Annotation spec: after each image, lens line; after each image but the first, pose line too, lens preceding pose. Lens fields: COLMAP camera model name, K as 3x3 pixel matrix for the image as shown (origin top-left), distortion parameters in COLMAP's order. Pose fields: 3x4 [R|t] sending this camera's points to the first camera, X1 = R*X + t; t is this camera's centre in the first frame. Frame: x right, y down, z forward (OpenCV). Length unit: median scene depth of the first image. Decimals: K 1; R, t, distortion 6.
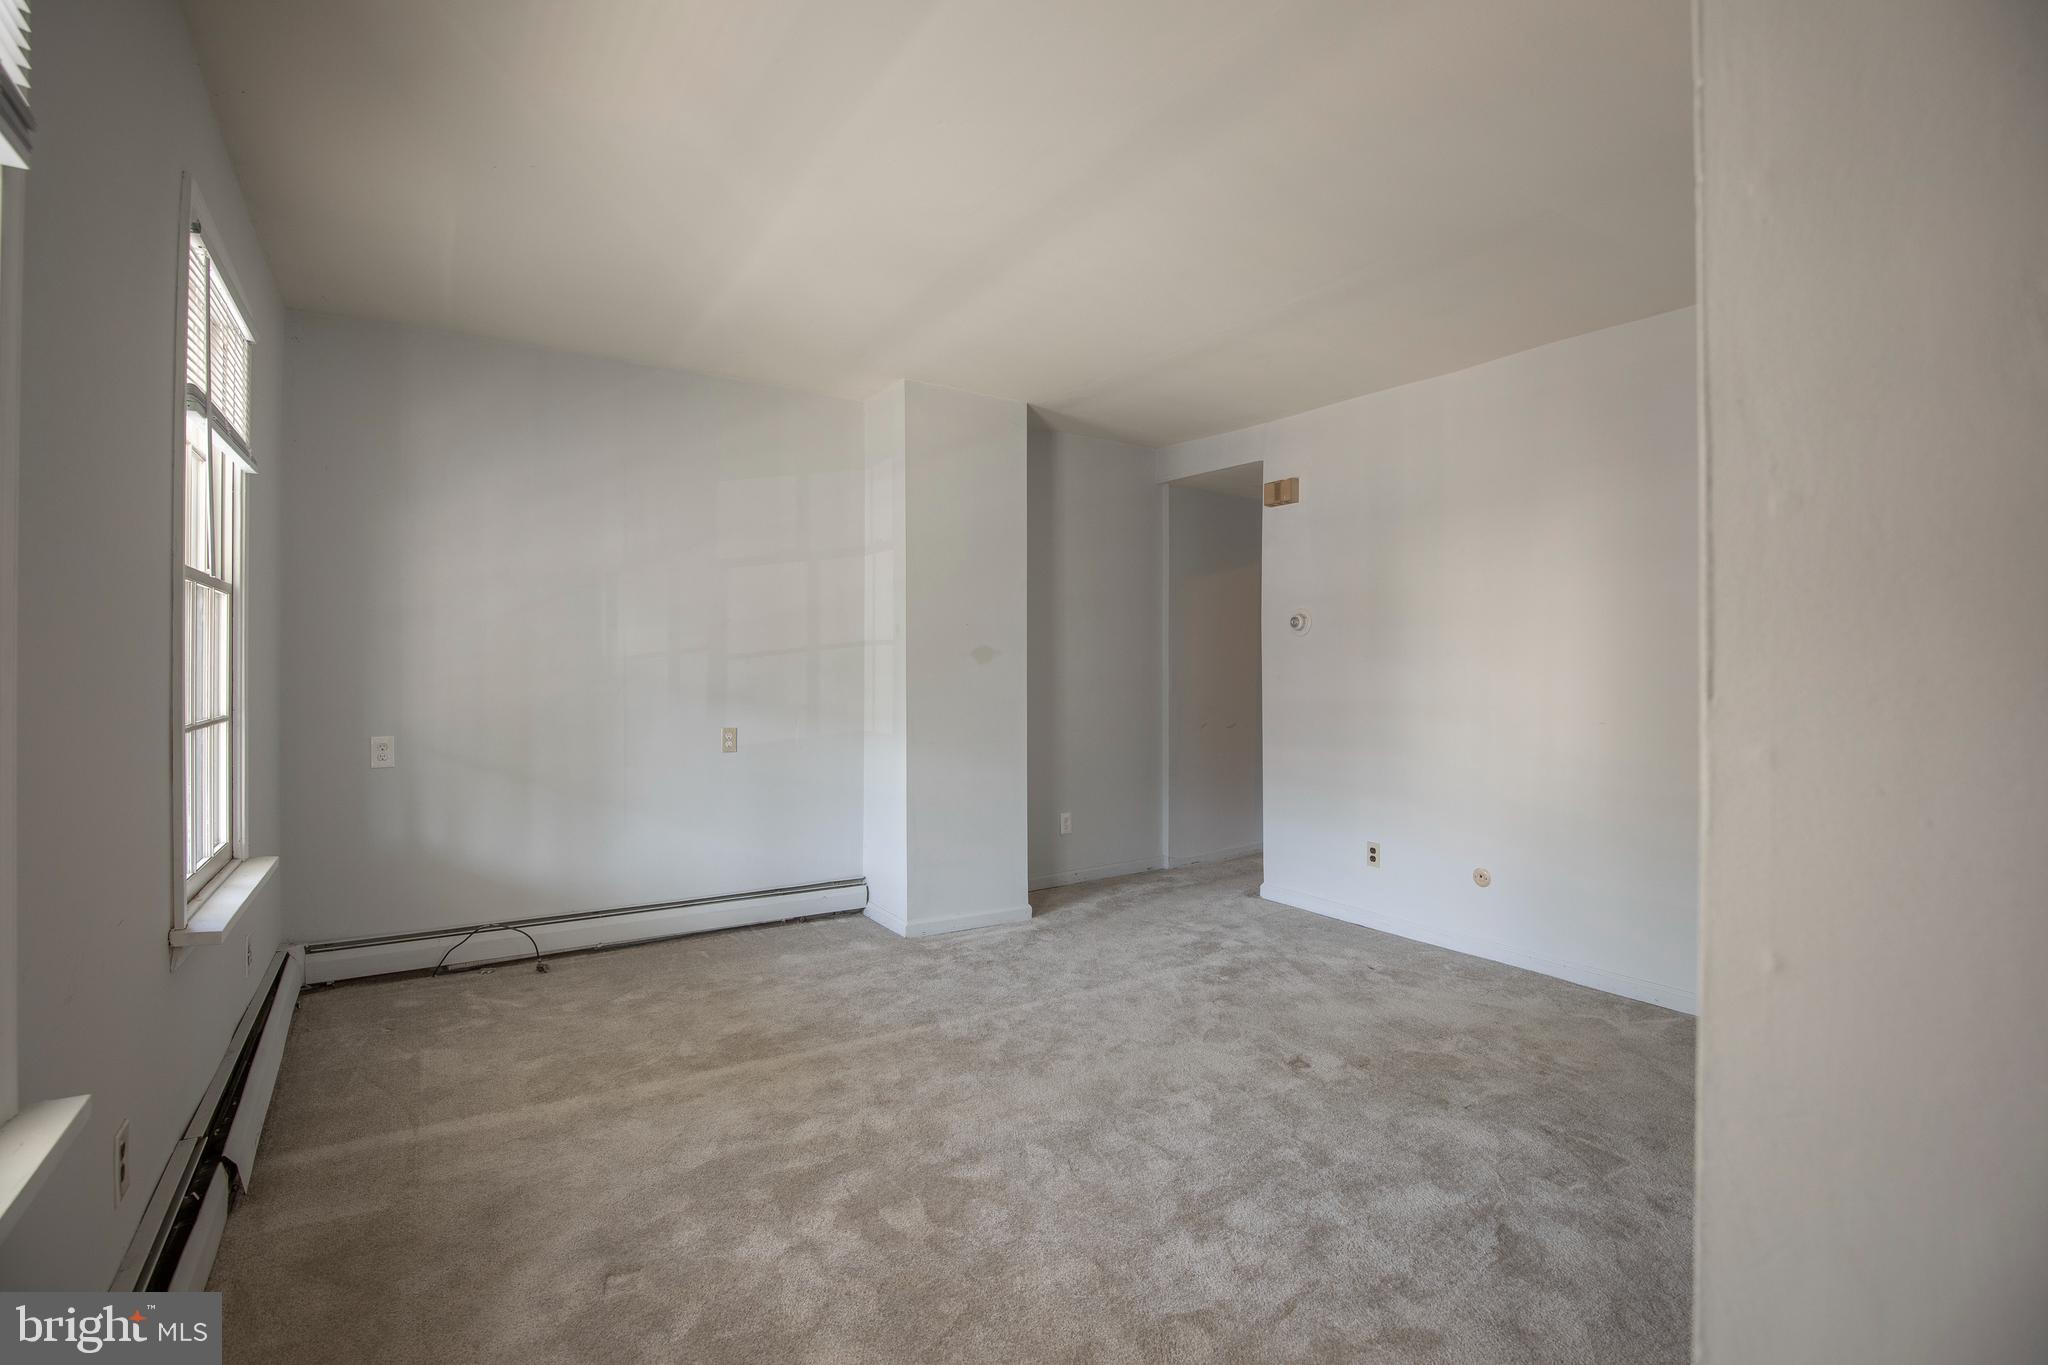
lens RADIAL K [[941.7, 0, 1027.9], [0, 941.7, 667.1], [0, 0, 1]] dist [-0.042907, 0.009340]
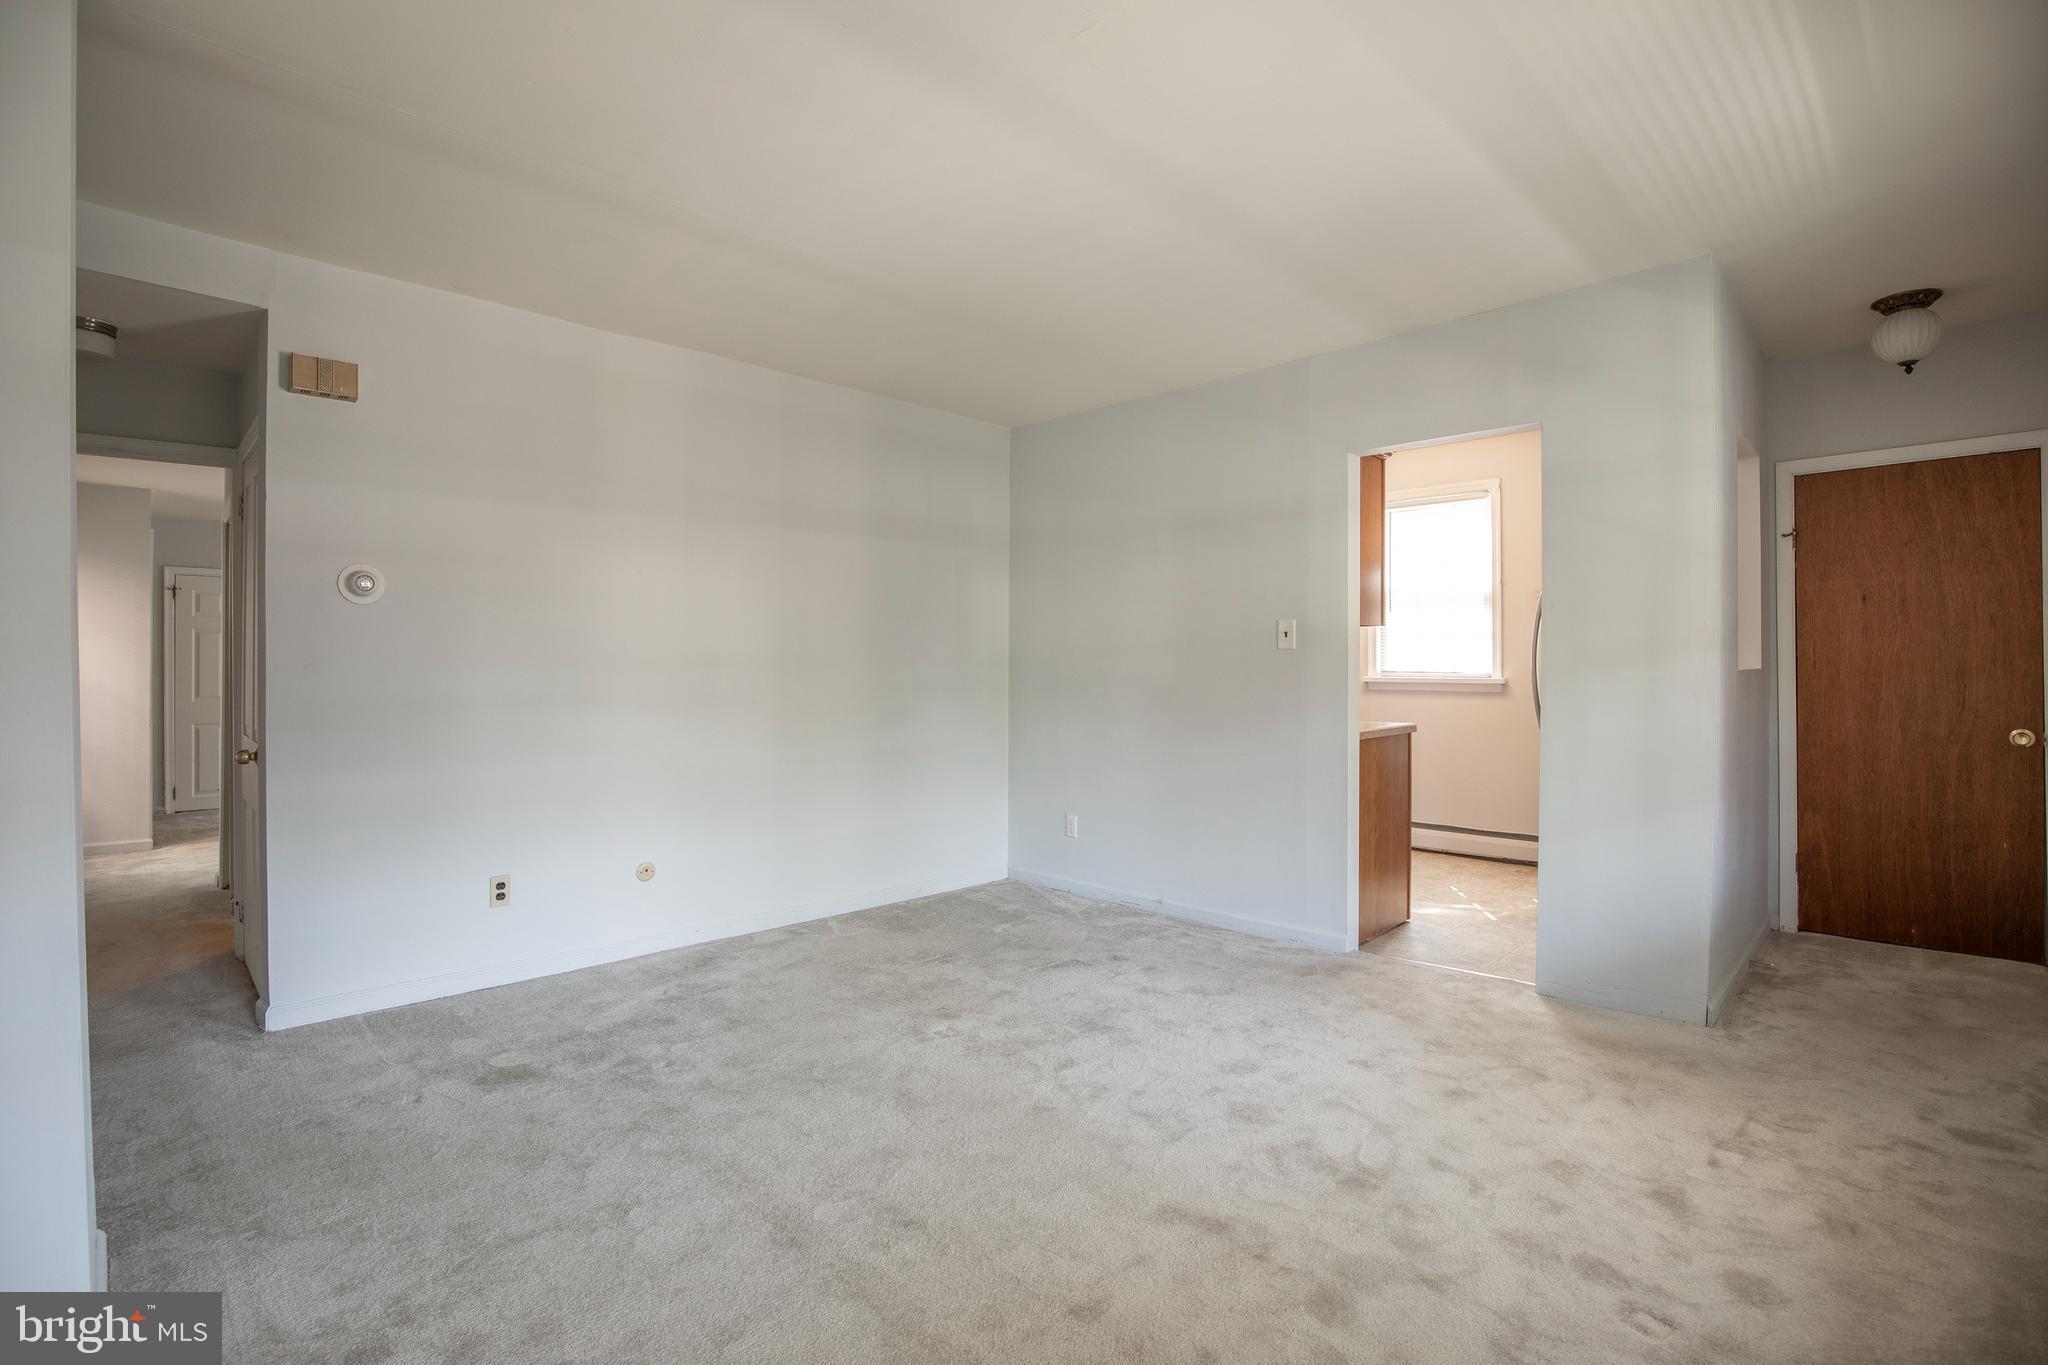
lens RADIAL K [[941.7, 0, 1027.9], [0, 941.7, 667.1], [0, 0, 1]] dist [-0.042907, 0.009340]
pose [[-0.202708, -0.000937, 0.979239, -0.484040], [0.001186, 0.999999, 0.001202, 0.011834], [-0.979238, 0.001405, -0.202707, 0.723740]]
